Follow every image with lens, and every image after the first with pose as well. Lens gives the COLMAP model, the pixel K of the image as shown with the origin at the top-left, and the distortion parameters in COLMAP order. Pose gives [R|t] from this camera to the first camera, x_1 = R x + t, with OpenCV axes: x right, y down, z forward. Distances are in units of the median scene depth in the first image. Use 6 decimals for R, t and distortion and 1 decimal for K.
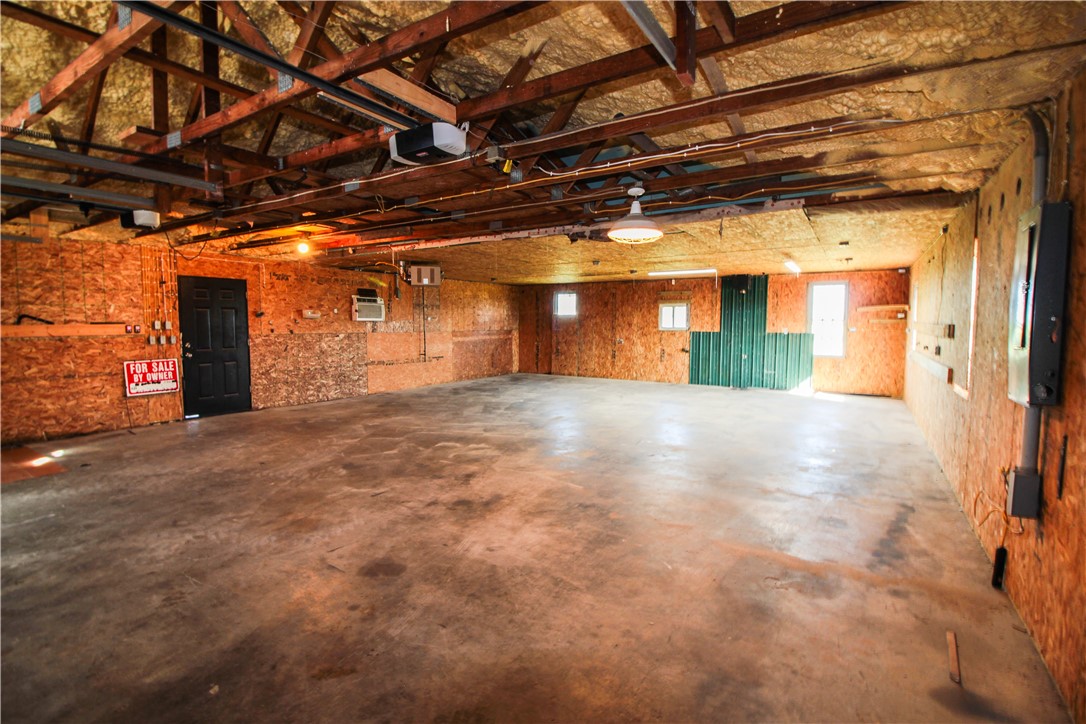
lens RADIAL K [[512.5, 0, 544.7], [0, 512.5, 361.3], [0, 0, 1]] dist [-0.008459, -0.005154]
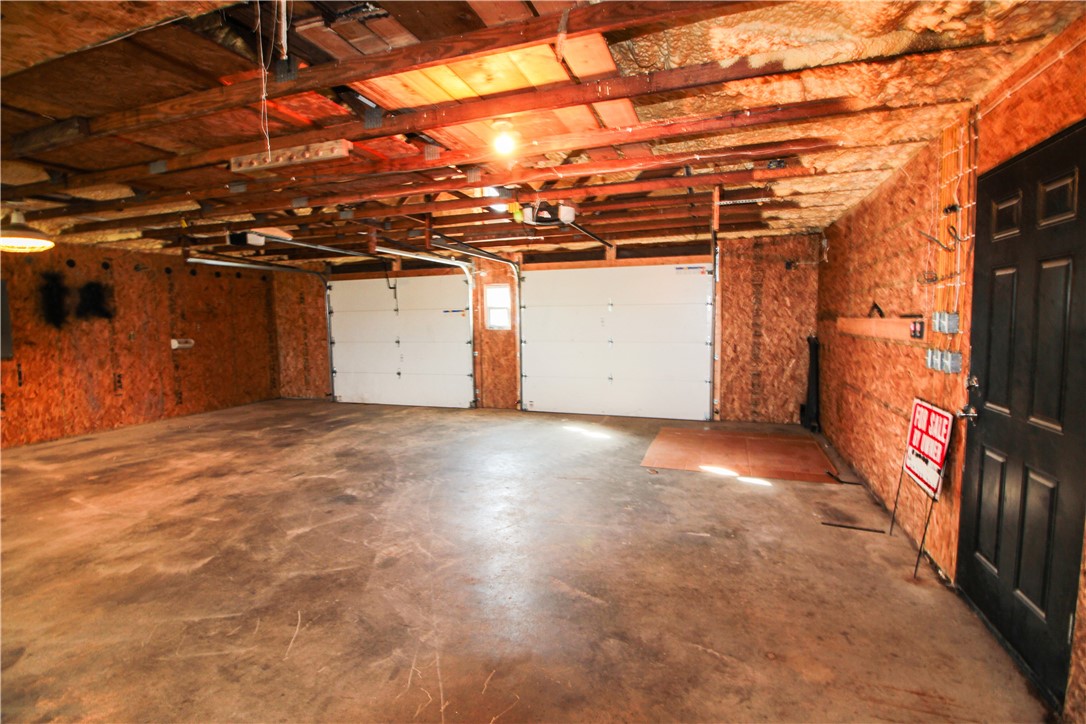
lens RADIAL K [[512.5, 0, 537.9], [0, 512.5, 363.1], [0, 0, 1]] dist [-0.008459, -0.005154]
pose [[-0.976483, 0.031579, -0.213267, -0.542040], [-0.003801, 0.986539, 0.163485, -0.146619], [0.215559, 0.160451, -0.963218, 1.923144]]
